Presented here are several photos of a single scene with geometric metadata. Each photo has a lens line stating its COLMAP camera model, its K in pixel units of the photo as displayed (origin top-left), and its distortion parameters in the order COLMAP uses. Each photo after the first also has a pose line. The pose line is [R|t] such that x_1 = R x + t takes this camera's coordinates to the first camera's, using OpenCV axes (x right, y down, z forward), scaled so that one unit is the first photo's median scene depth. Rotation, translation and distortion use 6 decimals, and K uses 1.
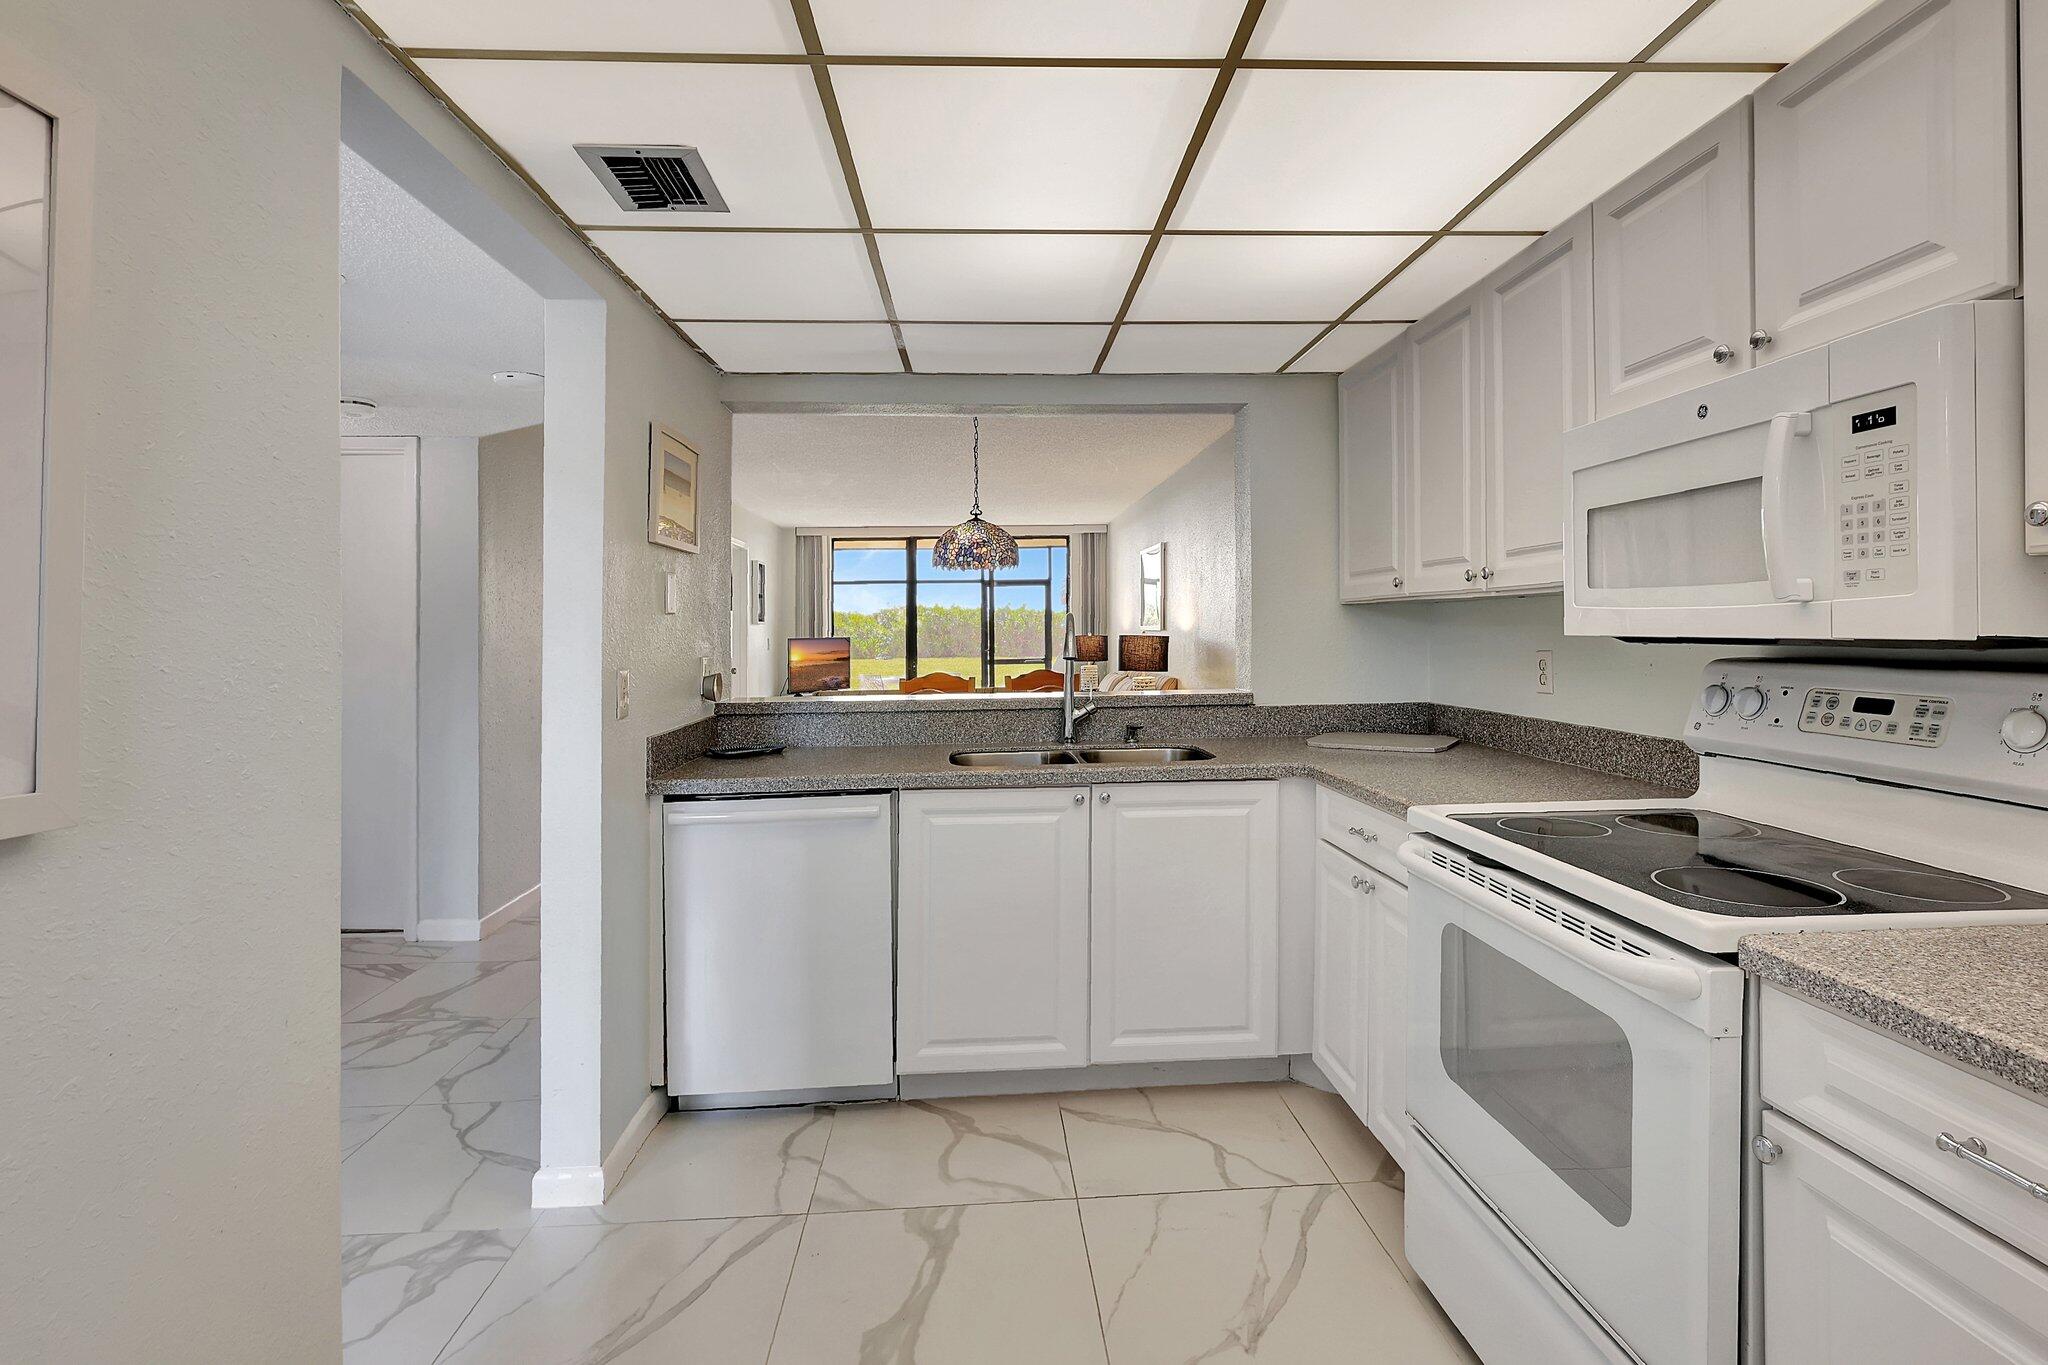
lens RADIAL K [[986.6, 0, 1034.8], [0, 986.6, 645.4], [0, 0, 1]] dist [0.017677, 0.000490]
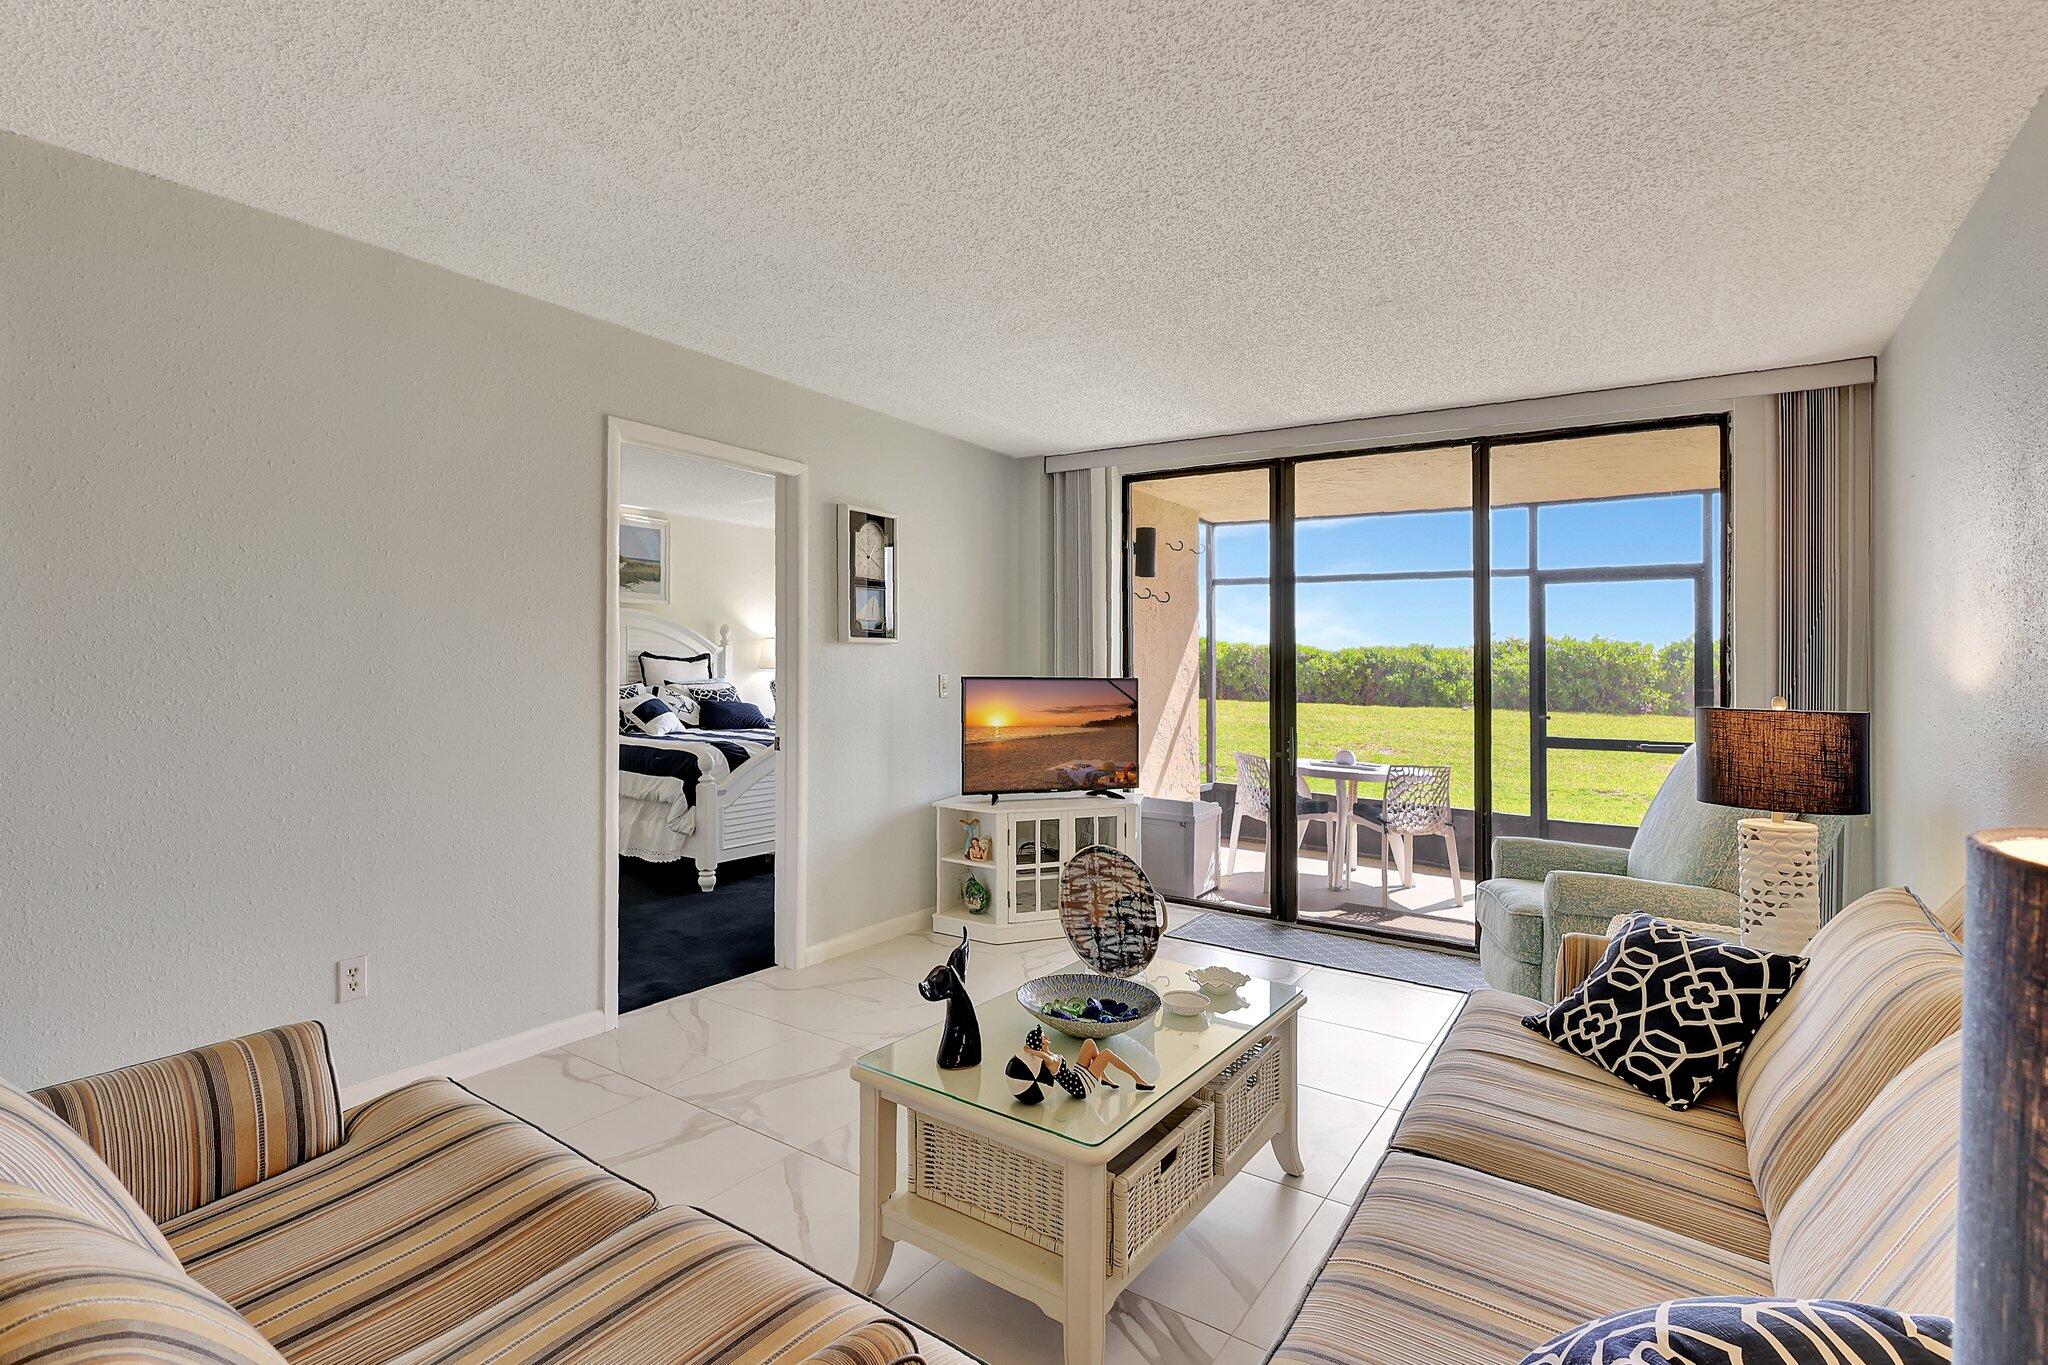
lens RADIAL K [[968.0, 0, 1023.2], [0, 968.0, 653.7], [0, 0, 1]] dist [0.004015, 0.000783]
pose [[0.784665, 0.022220, -0.619521, 0.319936], [-0.038905, 0.999152, -0.013441, -0.074715], [0.618698, 0.034649, 0.784865, 3.510096]]
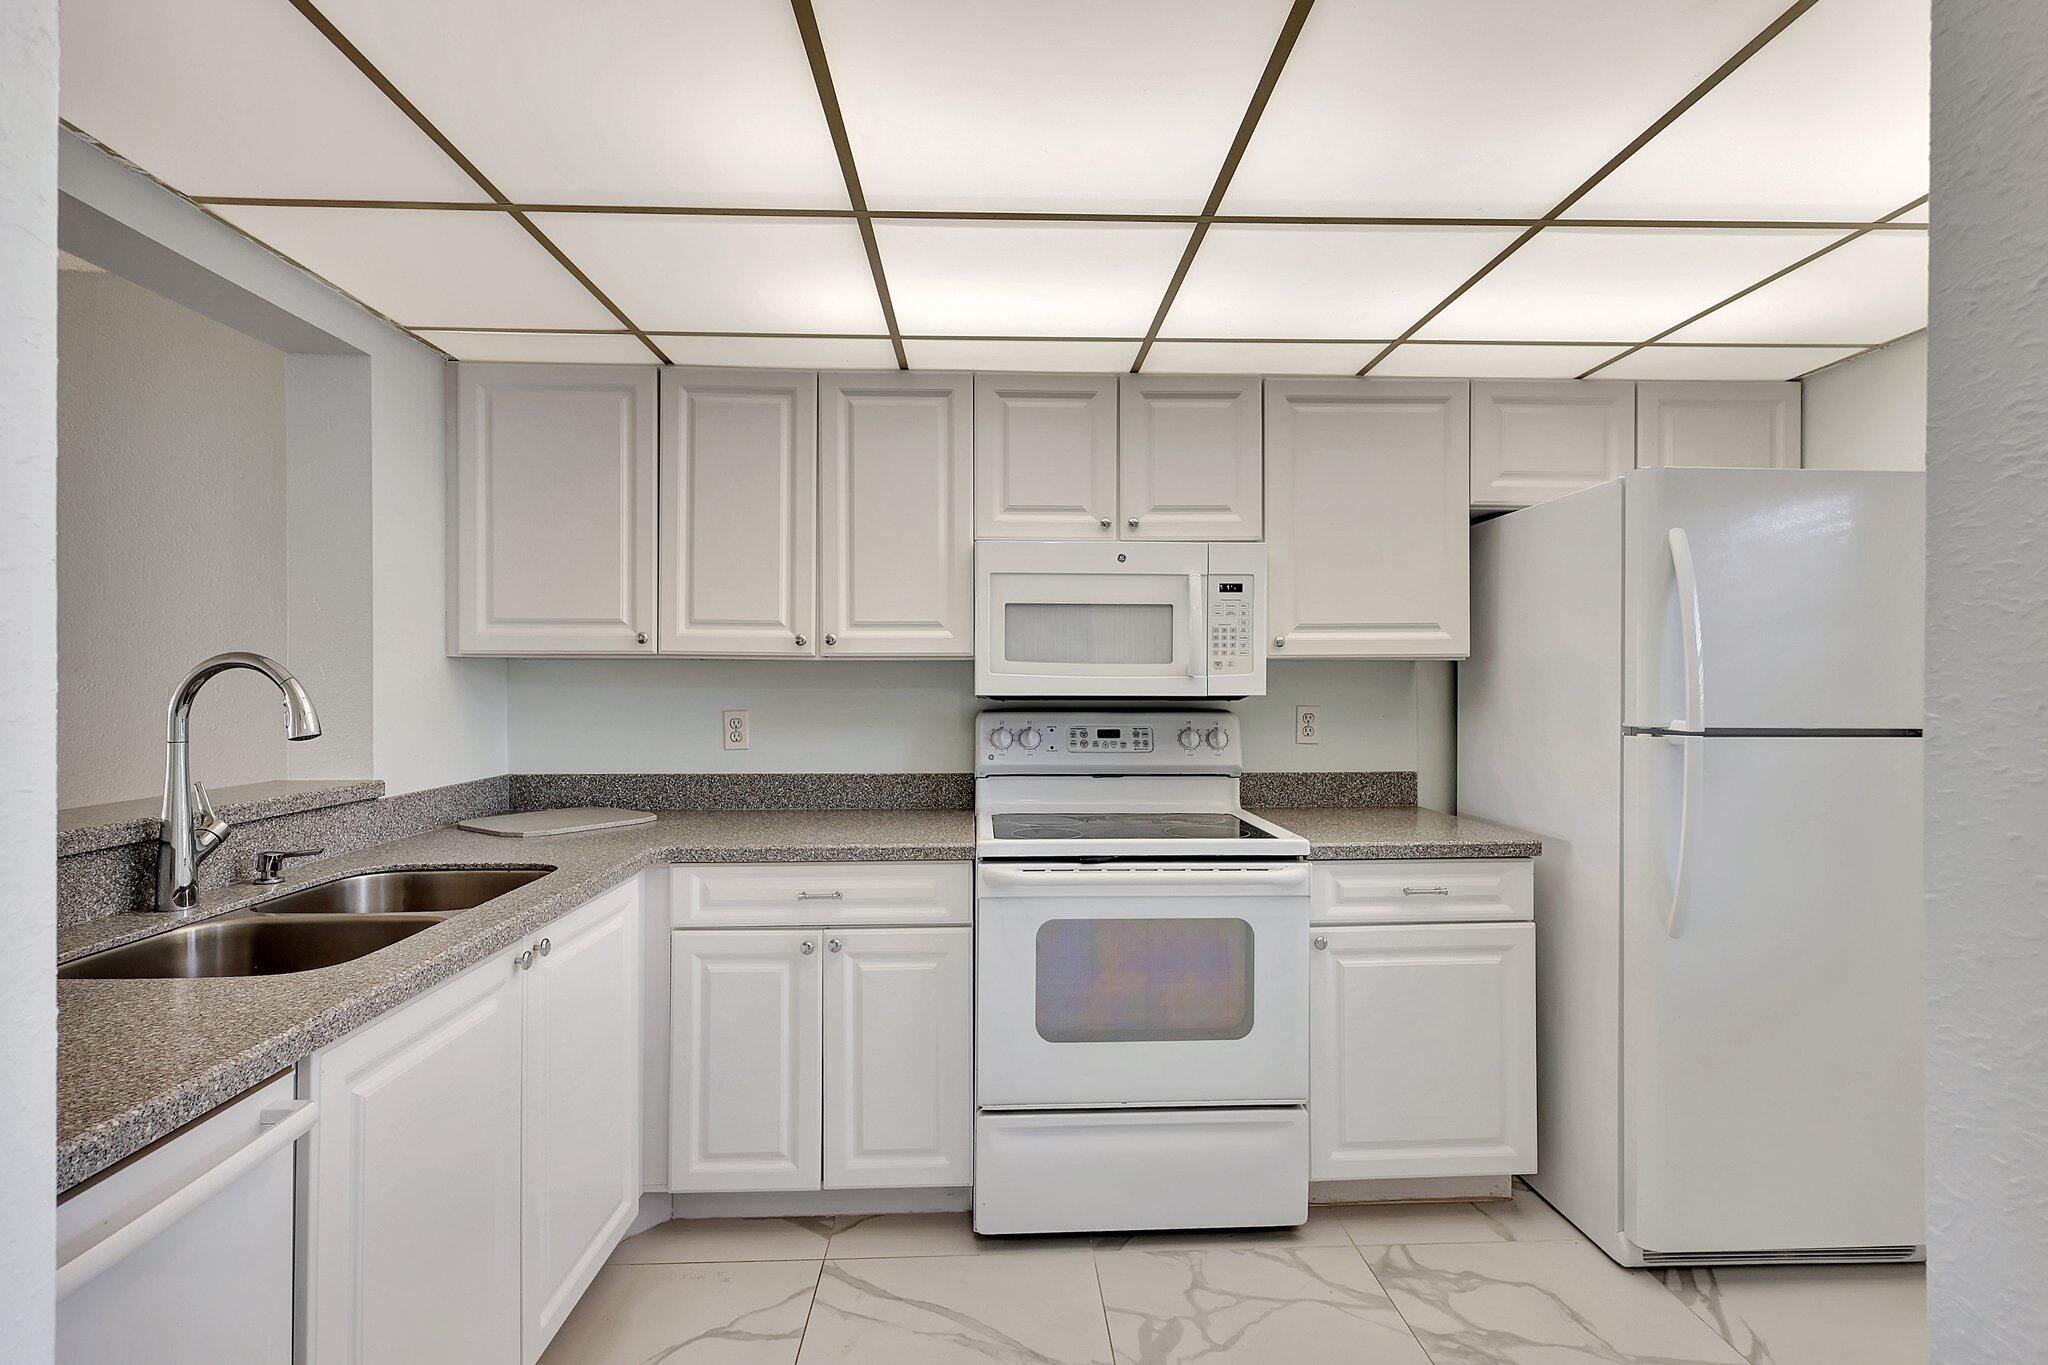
lens RADIAL K [[947.8, 0, 1024.0], [0, 947.8, 682.5], [0, 0, 1]] dist [0.001009, -0.000006]
pose [[0.026629, 0.014633, 0.999538, -0.572654], [0.013310, 0.999799, -0.014991, -0.005299], [-0.999557, 0.013703, 0.026429, 0.720973]]
